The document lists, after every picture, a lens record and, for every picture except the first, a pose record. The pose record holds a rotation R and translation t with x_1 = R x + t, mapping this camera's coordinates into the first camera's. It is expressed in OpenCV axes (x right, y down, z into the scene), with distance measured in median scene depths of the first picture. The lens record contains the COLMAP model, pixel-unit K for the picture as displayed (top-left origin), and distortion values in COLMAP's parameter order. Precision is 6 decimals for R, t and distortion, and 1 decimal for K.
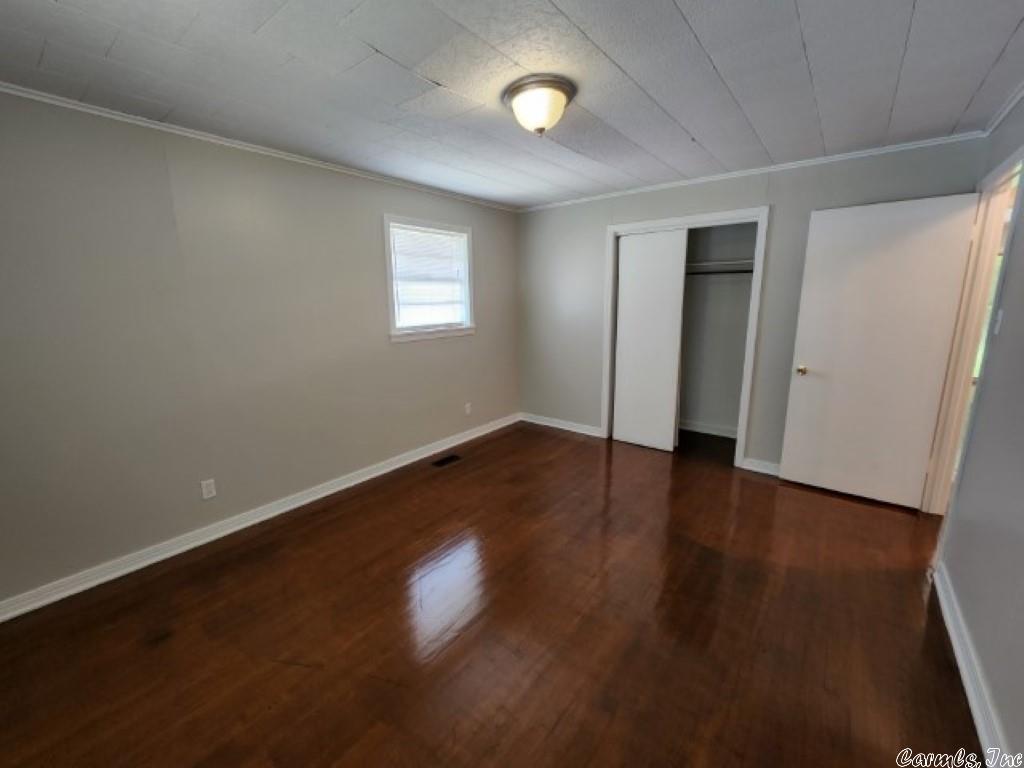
lens RADIAL K [[418.6, 0, 522.1], [0, 418.6, 382.7], [0, 0, 1]] dist [-0.001295, 0.001609]
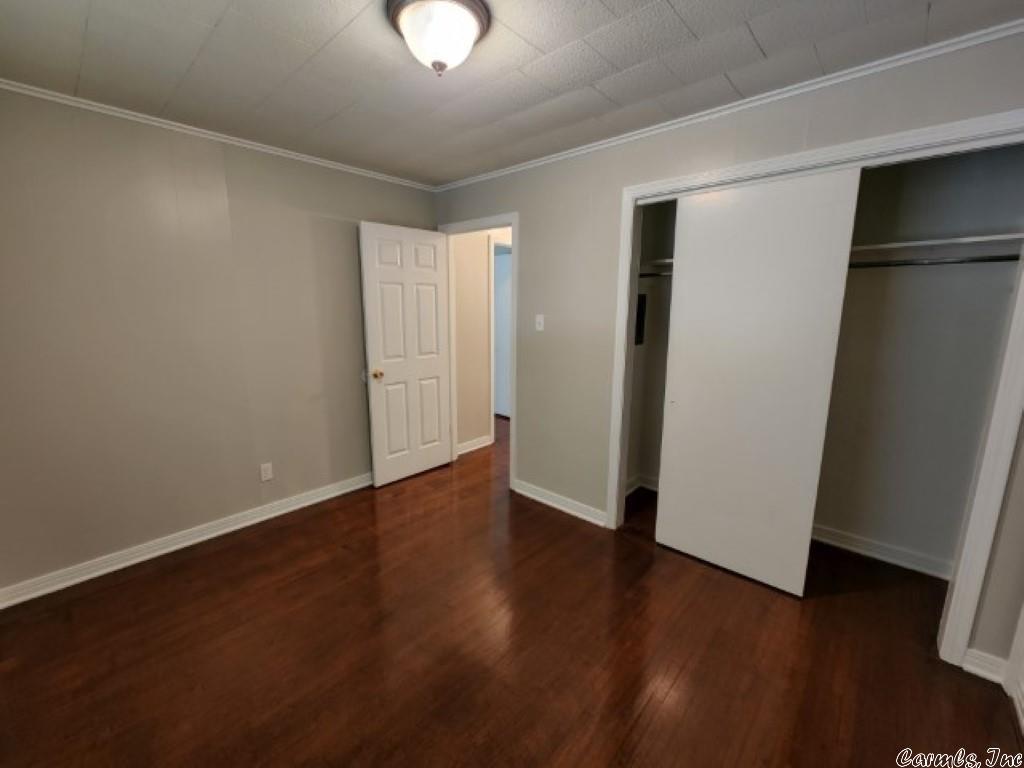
lens RADIAL K [[418.6, 0, 509.7], [0, 418.6, 385.4], [0, 0, 1]] dist [-0.001295, 0.001609]
pose [[0.995800, 0.036779, -0.083848, 0.148754], [-0.037268, 0.999296, -0.004274, -0.041244], [0.083632, 0.007381, 0.996469, 0.190838]]
